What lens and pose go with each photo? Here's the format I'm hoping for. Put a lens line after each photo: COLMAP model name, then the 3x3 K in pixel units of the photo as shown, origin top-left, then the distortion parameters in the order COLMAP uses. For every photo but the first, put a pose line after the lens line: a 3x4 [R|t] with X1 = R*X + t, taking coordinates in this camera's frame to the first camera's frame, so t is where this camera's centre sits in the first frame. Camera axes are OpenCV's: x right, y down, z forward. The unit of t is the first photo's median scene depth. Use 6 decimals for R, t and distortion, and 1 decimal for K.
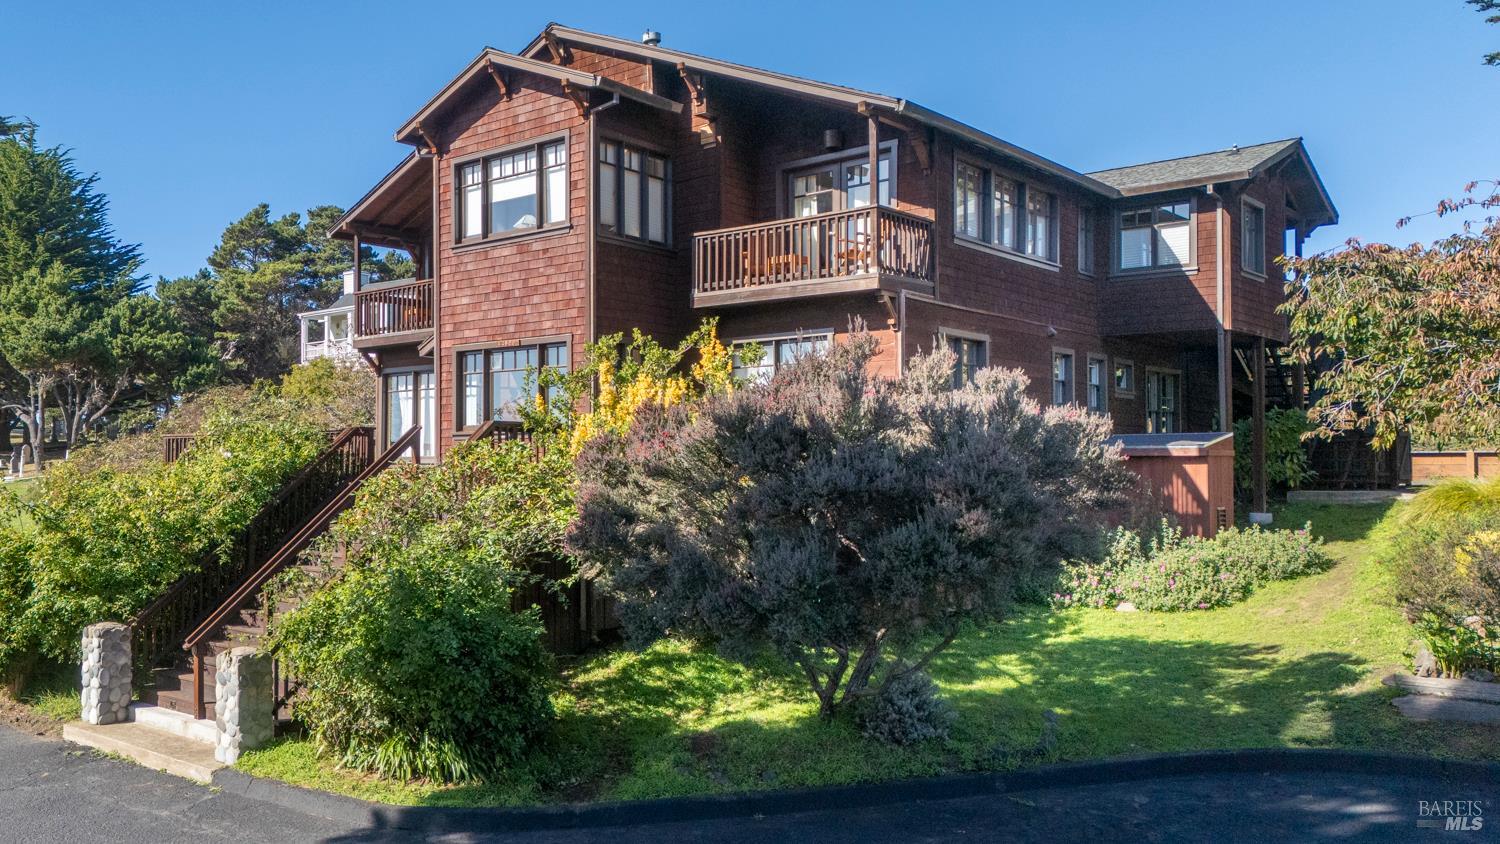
lens RADIAL K [[1250.6, 0, 483.1], [0, 1250.6, 430.1], [0, 0, 1]] dist [0.033639, -0.002166]
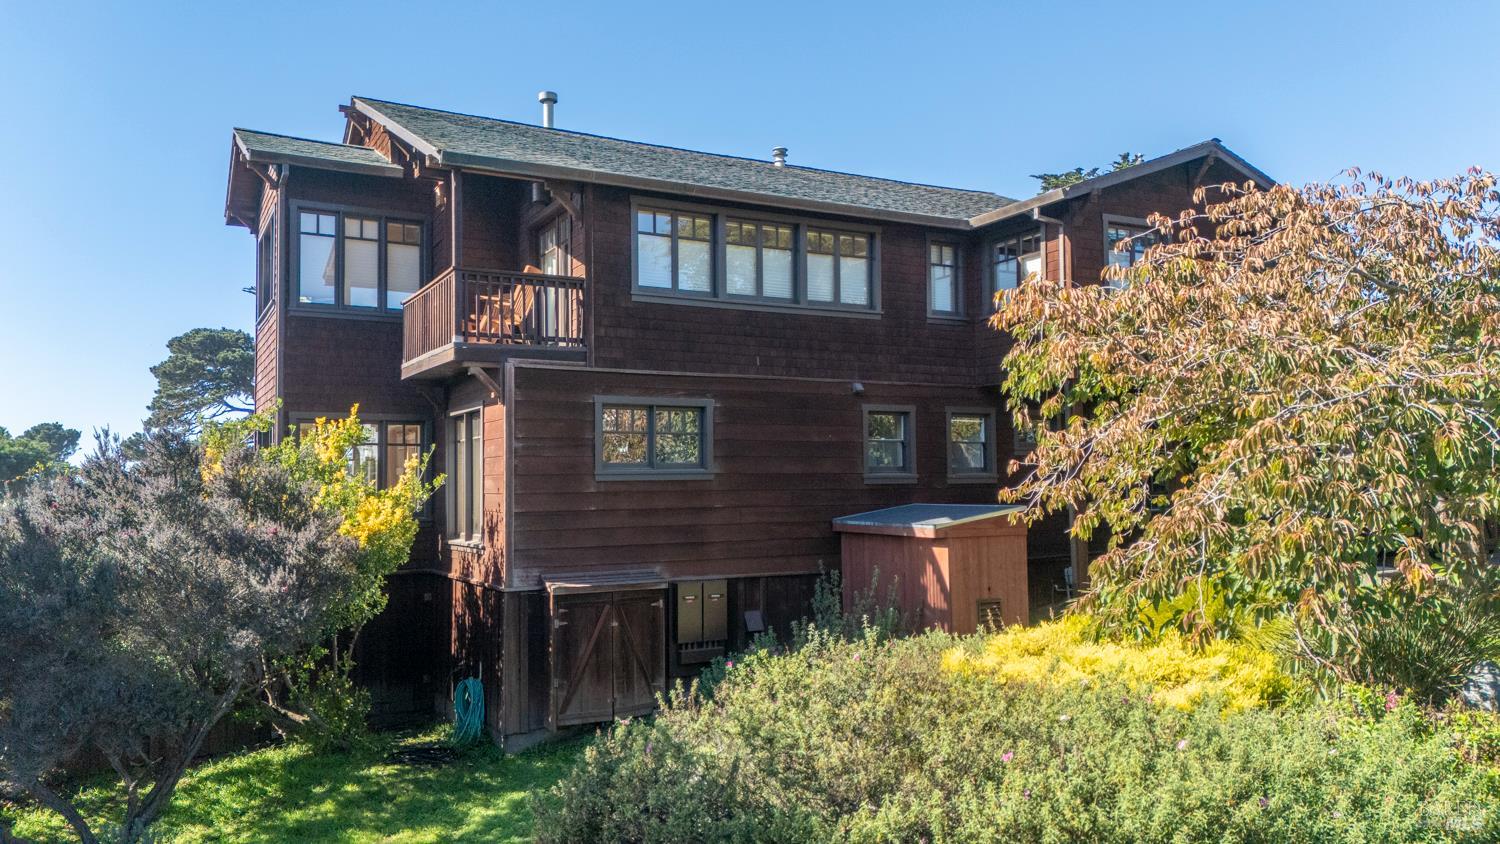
lens RADIAL K [[1084.3, 0, 763.9], [0, 1084.3, 439.4], [0, 0, 1]] dist [0.086265, -0.094124]
pose [[0.964051, -0.022115, -0.264796, 0.617582], [0.019696, 0.999737, -0.011788, -0.036688], [0.264987, 0.006149, 0.964232, 0.264069]]
